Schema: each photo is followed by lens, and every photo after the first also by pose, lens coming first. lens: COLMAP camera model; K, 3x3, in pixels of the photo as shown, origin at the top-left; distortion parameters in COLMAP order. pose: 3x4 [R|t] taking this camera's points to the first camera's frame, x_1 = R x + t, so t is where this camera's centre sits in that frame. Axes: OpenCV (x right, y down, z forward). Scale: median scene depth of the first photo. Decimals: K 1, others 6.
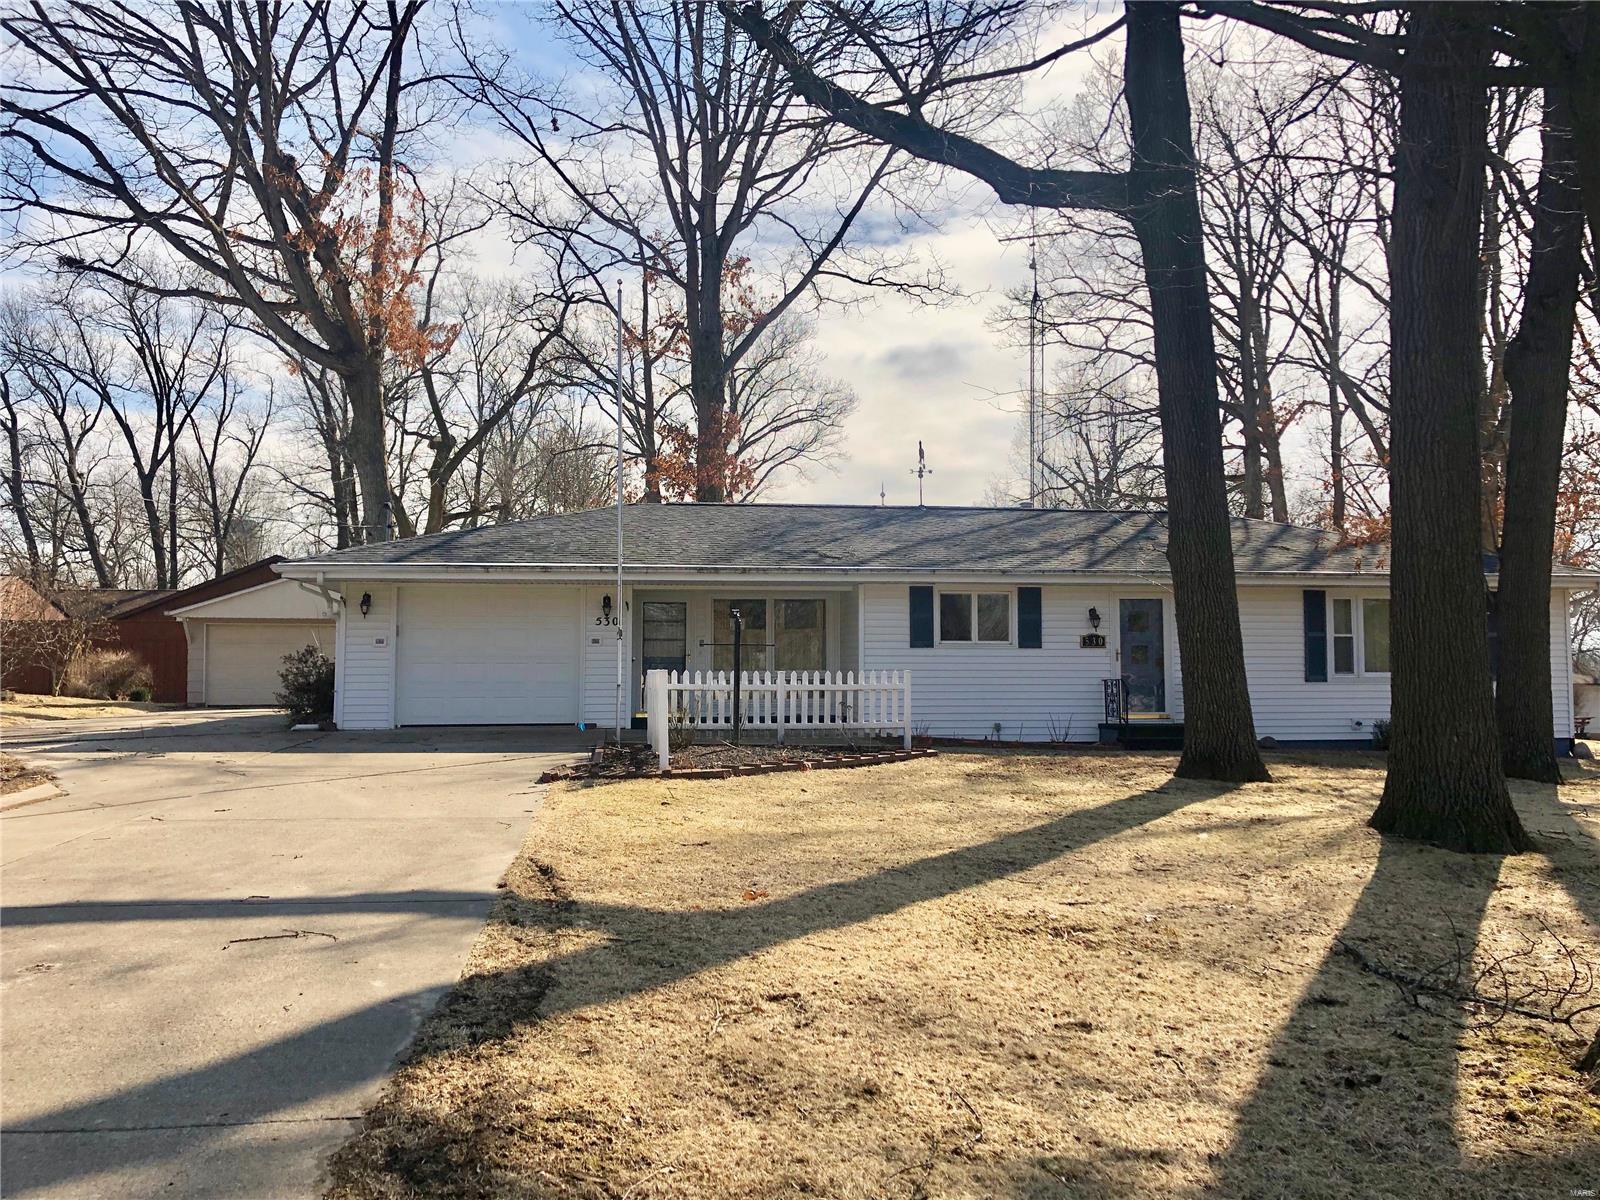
lens RADIAL K [[1305.0, 0, 798.8], [0, 1305.0, 602.3], [0, 0, 1]] dist [0.040021, -0.036513]
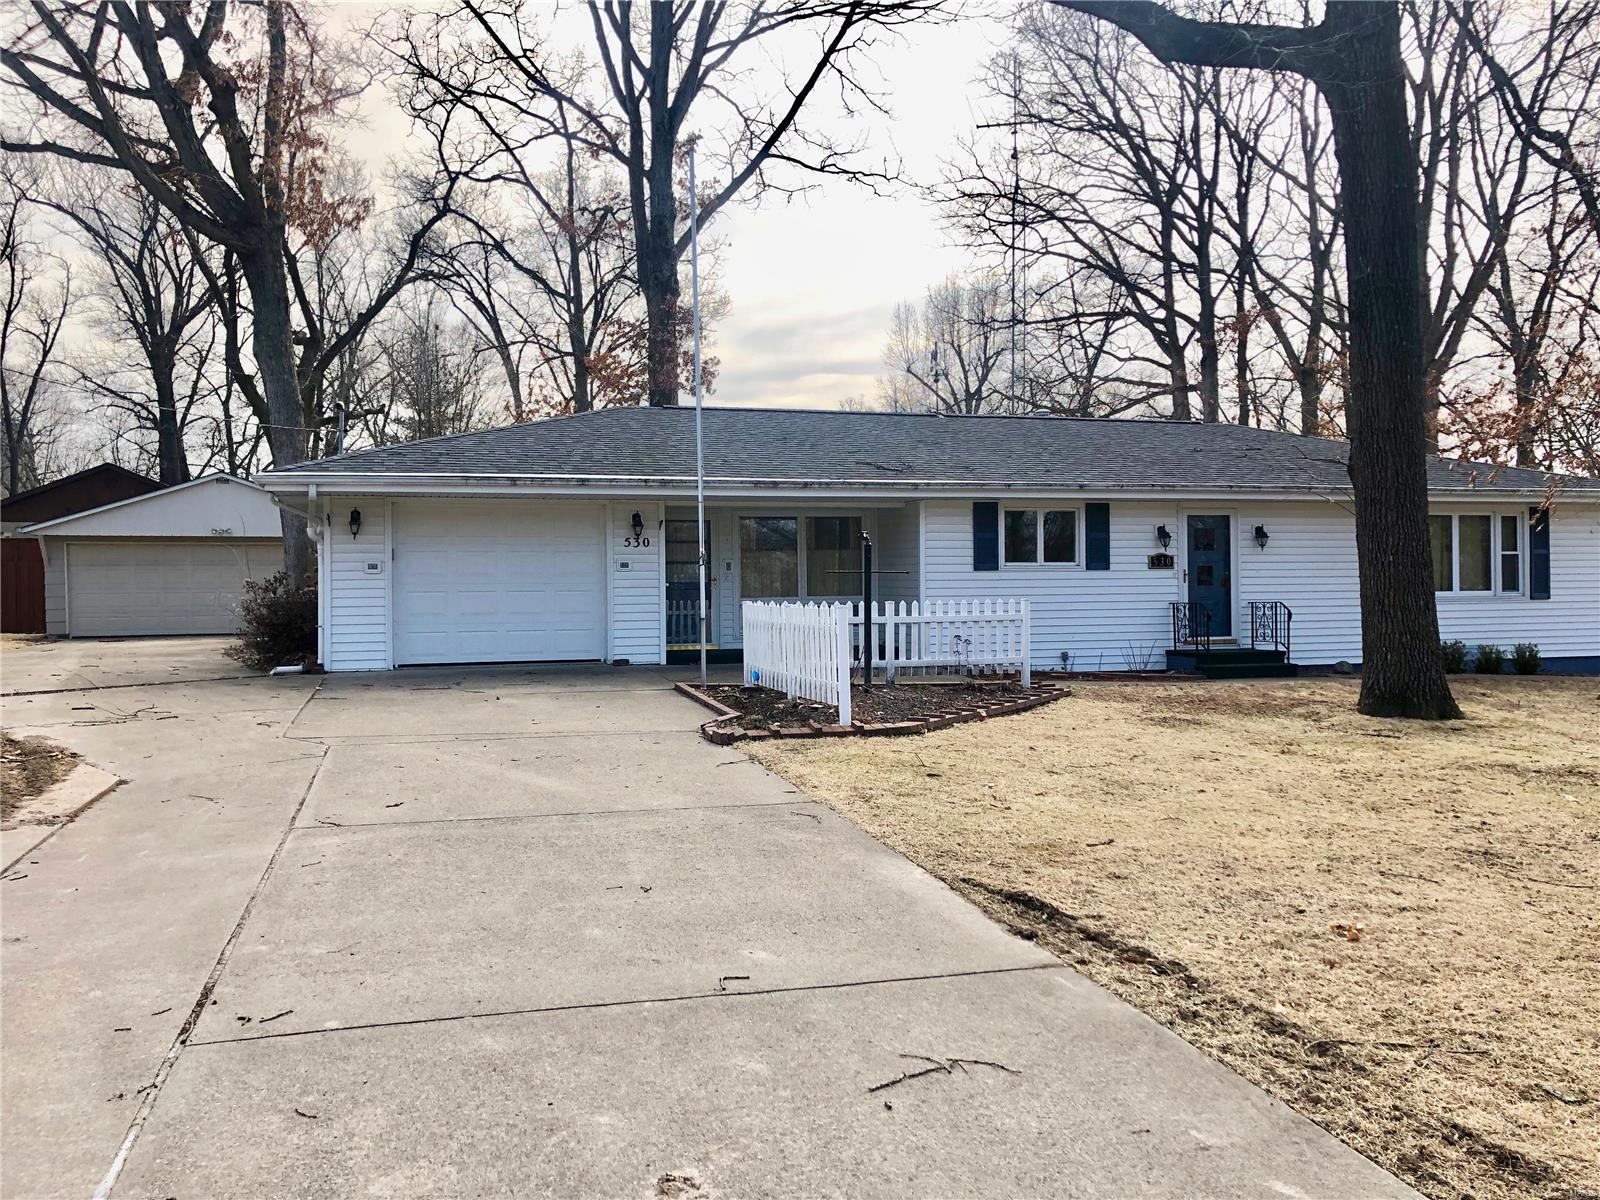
lens RADIAL K [[1305.0, 0, 793.1], [0, 1305.0, 590.1], [0, 0, 1]] dist [0.040021, -0.036513]
pose [[0.990192, -0.007733, 0.139501, -0.135018], [-0.000486, 0.998270, 0.058788, -0.003732], [-0.139714, -0.058279, 0.988475, 0.101129]]
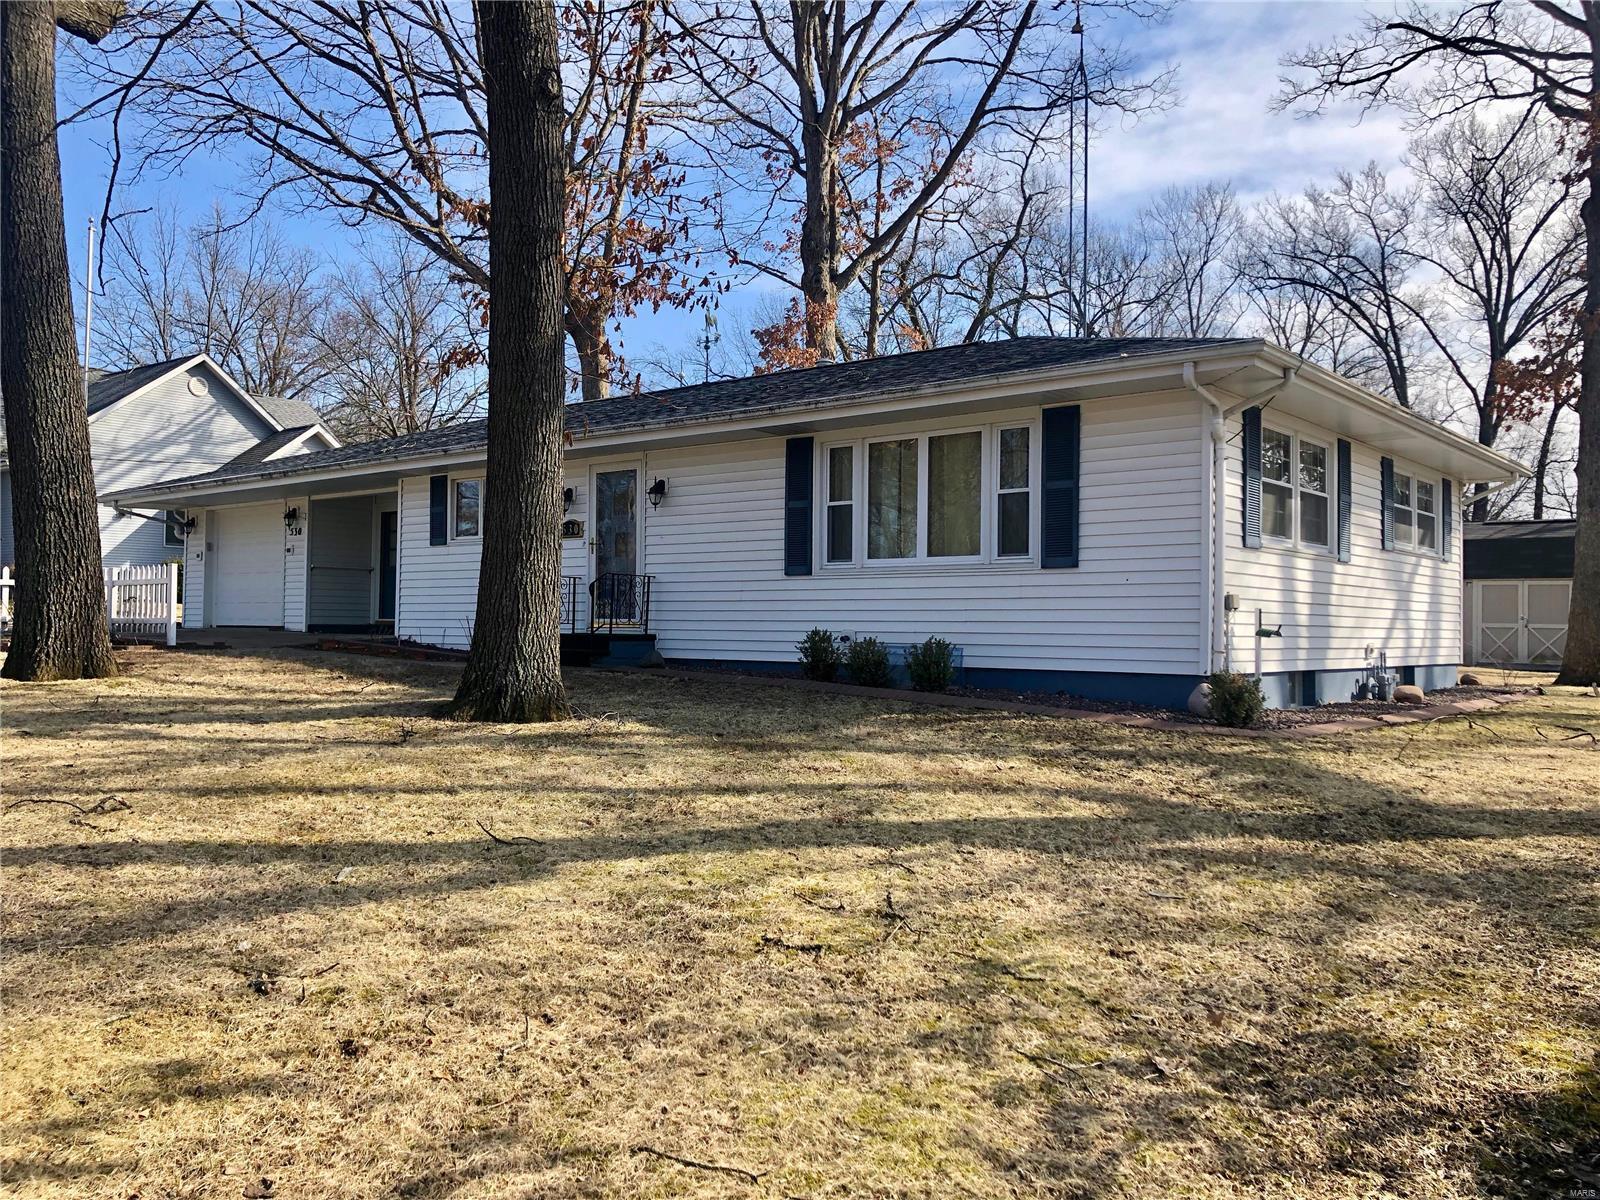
lens RADIAL K [[1305.0, 0, 802.6], [0, 1305.0, 597.9], [0, 0, 1]] dist [0.040021, -0.036513]
pose [[0.668224, -0.007257, -0.743925, 0.759512], [0.030281, 0.999389, 0.017450, 0.051768], [0.743344, -0.034187, 0.668036, 0.477870]]
